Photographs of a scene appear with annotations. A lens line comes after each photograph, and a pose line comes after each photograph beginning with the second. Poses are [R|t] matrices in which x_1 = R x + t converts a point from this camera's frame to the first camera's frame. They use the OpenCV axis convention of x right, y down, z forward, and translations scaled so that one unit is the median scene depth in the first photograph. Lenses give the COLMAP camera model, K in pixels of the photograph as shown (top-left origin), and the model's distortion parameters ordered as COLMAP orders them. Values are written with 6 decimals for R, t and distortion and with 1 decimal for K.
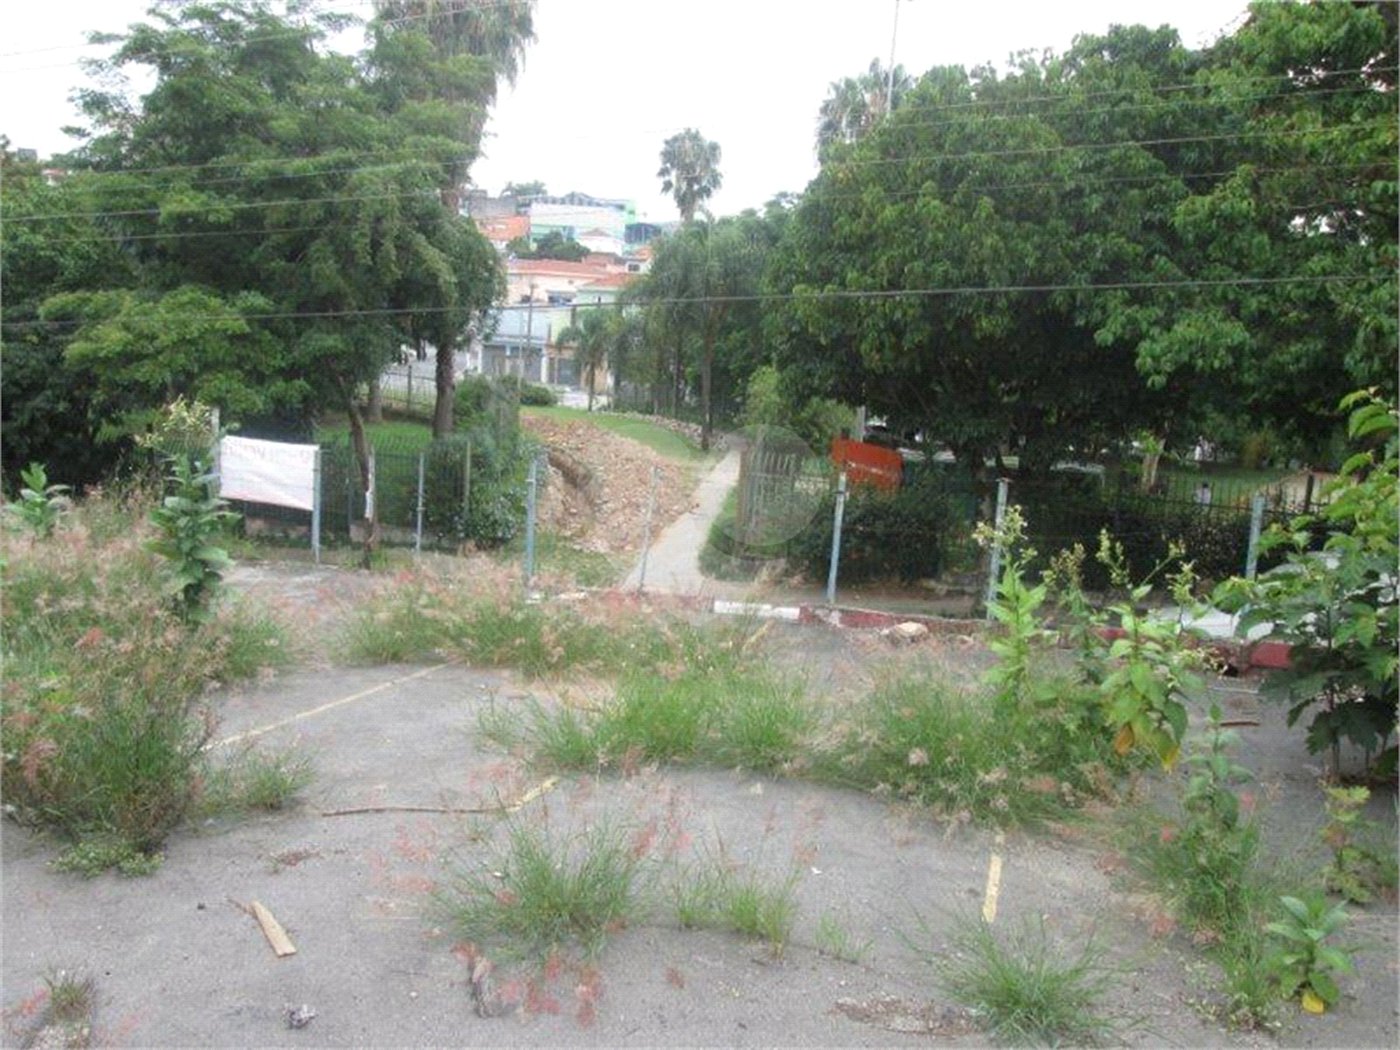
lens RADIAL K [[1151.7, 0, 712.4], [0, 1151.7, 536.8], [0, 0, 1]] dist [-0.056182, 0.020436]
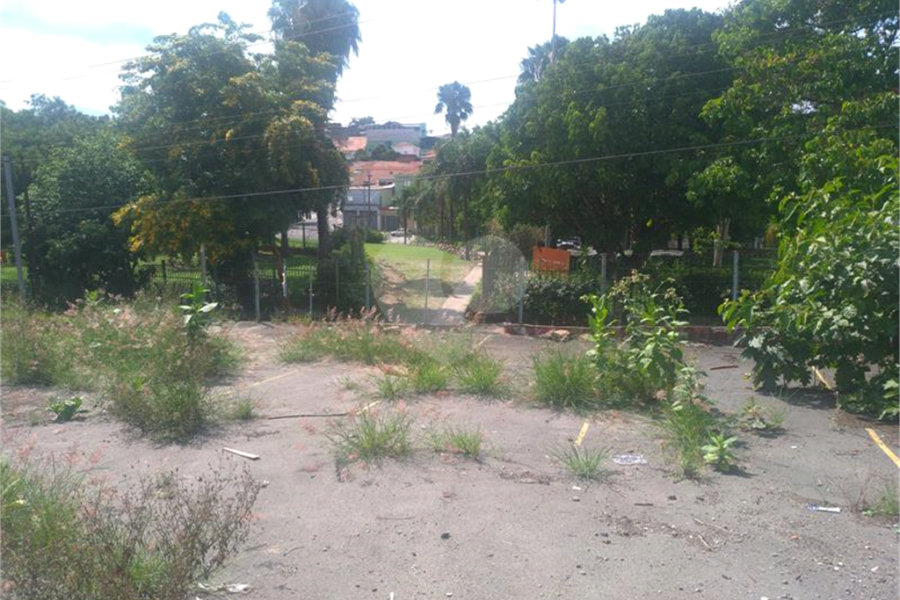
lens RADIAL K [[661.2, 0, 447.9], [0, 661.2, 295.4], [0, 0, 1]] dist [0.017090, -0.041015]
pose [[0.997177, -0.057346, -0.048480, 0.010626], [0.055942, 0.997989, -0.029821, 0.011125], [0.050093, 0.027025, 0.998379, -0.036393]]
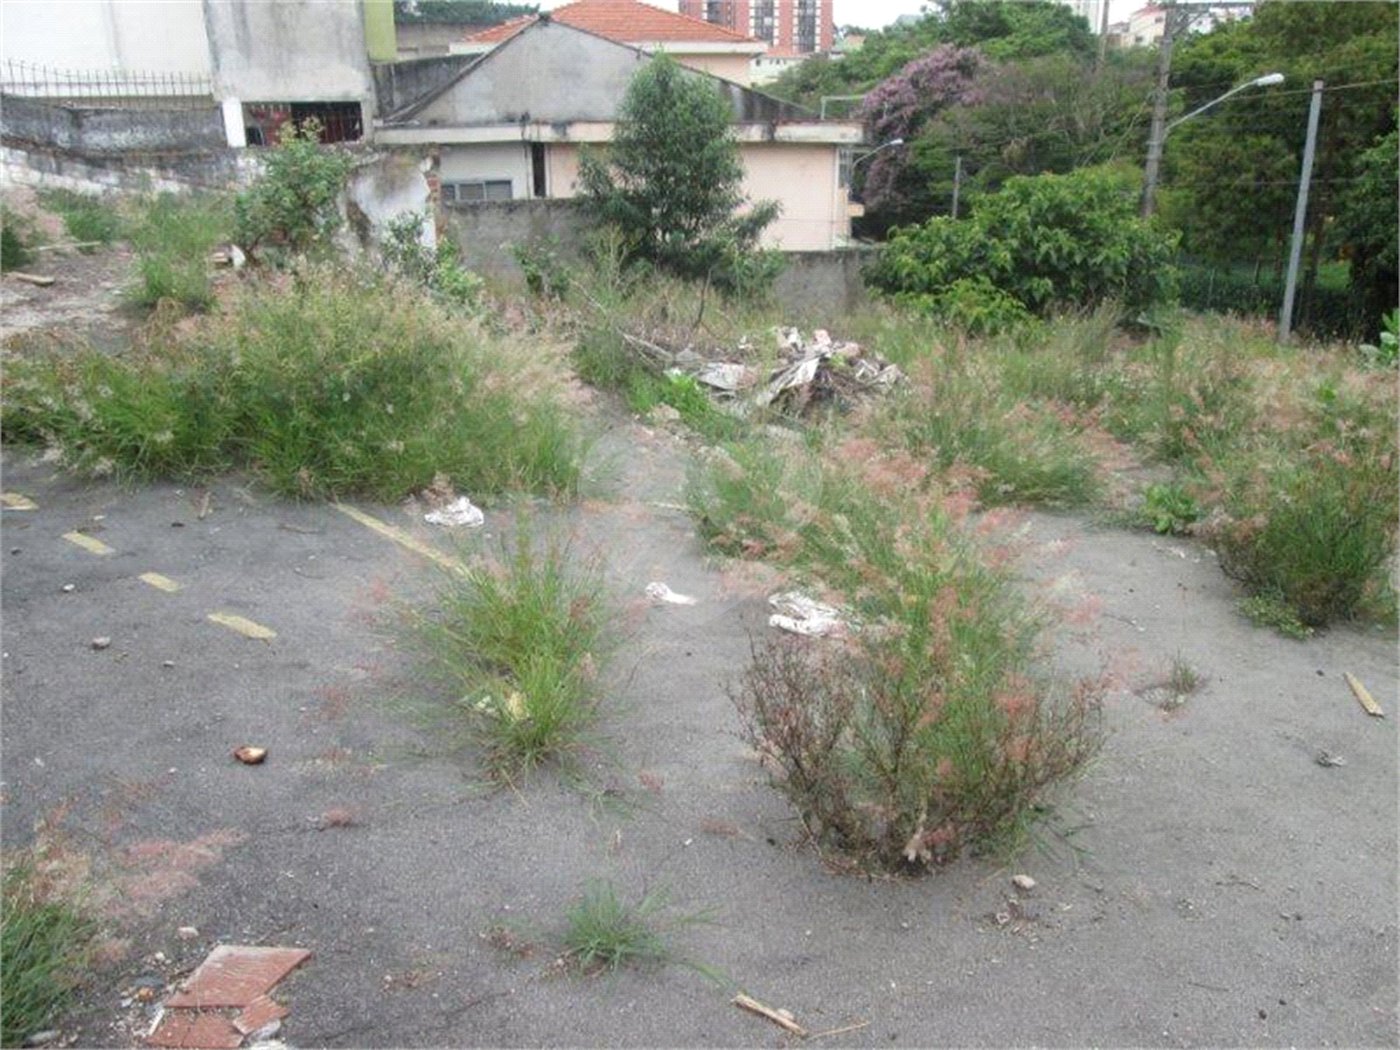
lens RADIAL K [[1161.6, 0, 703.0], [0, 1161.6, 533.0], [0, 0, 1]] dist [-0.074882, 0.060840]
pose [[0.403888, 0.243175, -0.881896, 0.041194], [-0.138278, 0.969174, 0.203913, 0.003651], [0.904297, 0.039588, 0.425063, -0.014073]]
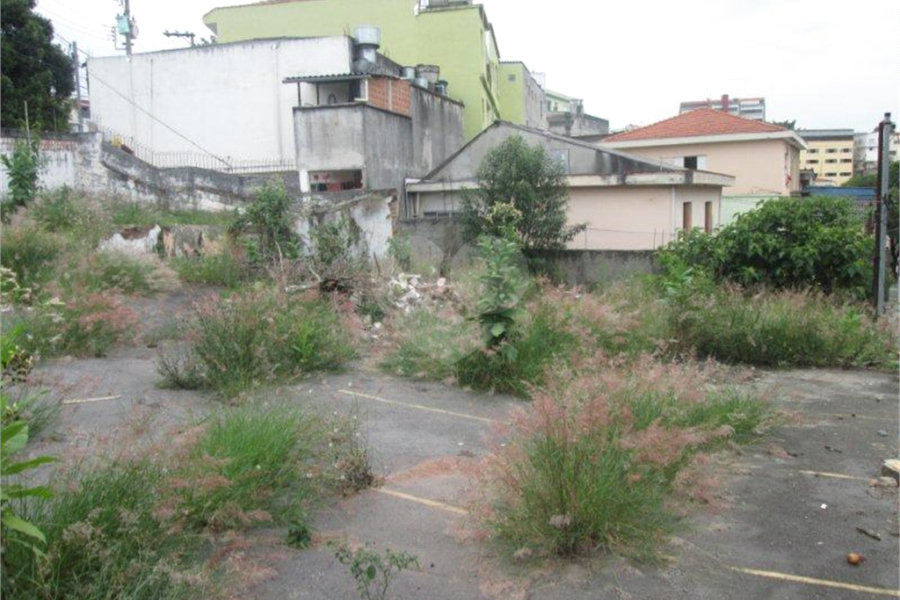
lens RADIAL K [[746.8, 0, 447.2], [0, 746.8, 302.7], [0, 0, 1]] dist [-0.063093, 0.045982]
pose [[-0.167765, 0.065410, -0.983655, 0.121926], [-0.162573, 0.982299, 0.093047, -0.014689], [0.972330, 0.175526, -0.154161, 0.247264]]
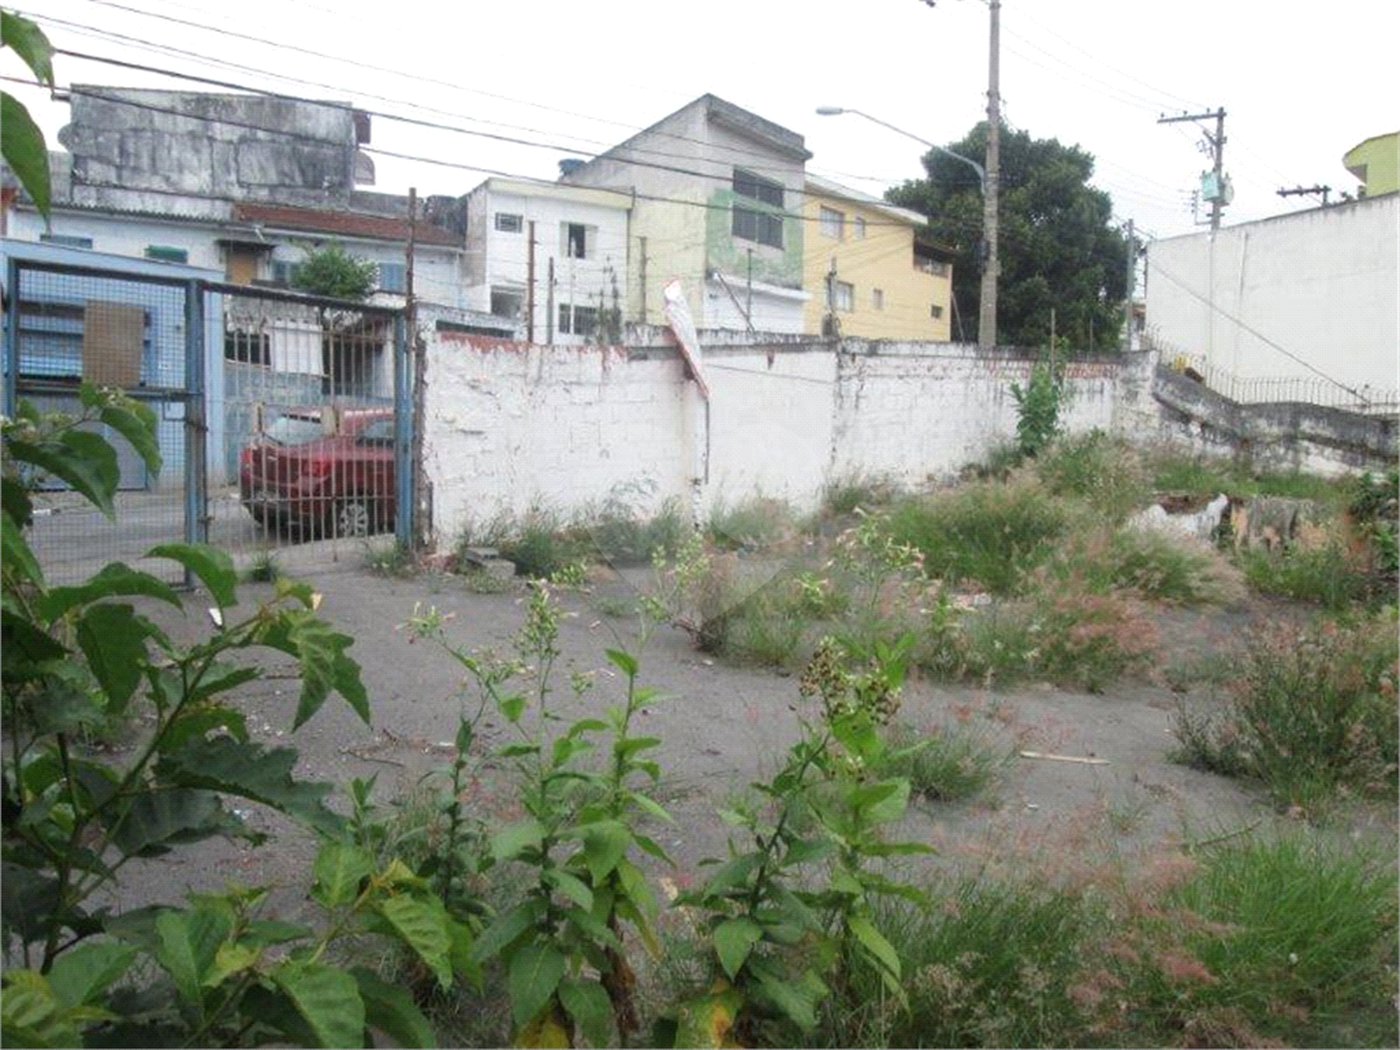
lens RADIAL K [[1151.7, 0, 687.3], [0, 1151.7, 522.8], [0, 0, 1]] dist [-0.056182, 0.020436]
pose [[-0.834894, -0.052045, -0.547944, 0.109904], [-0.166079, 0.972940, 0.160641, -0.015630], [0.524756, 0.225121, -0.820946, 0.247443]]
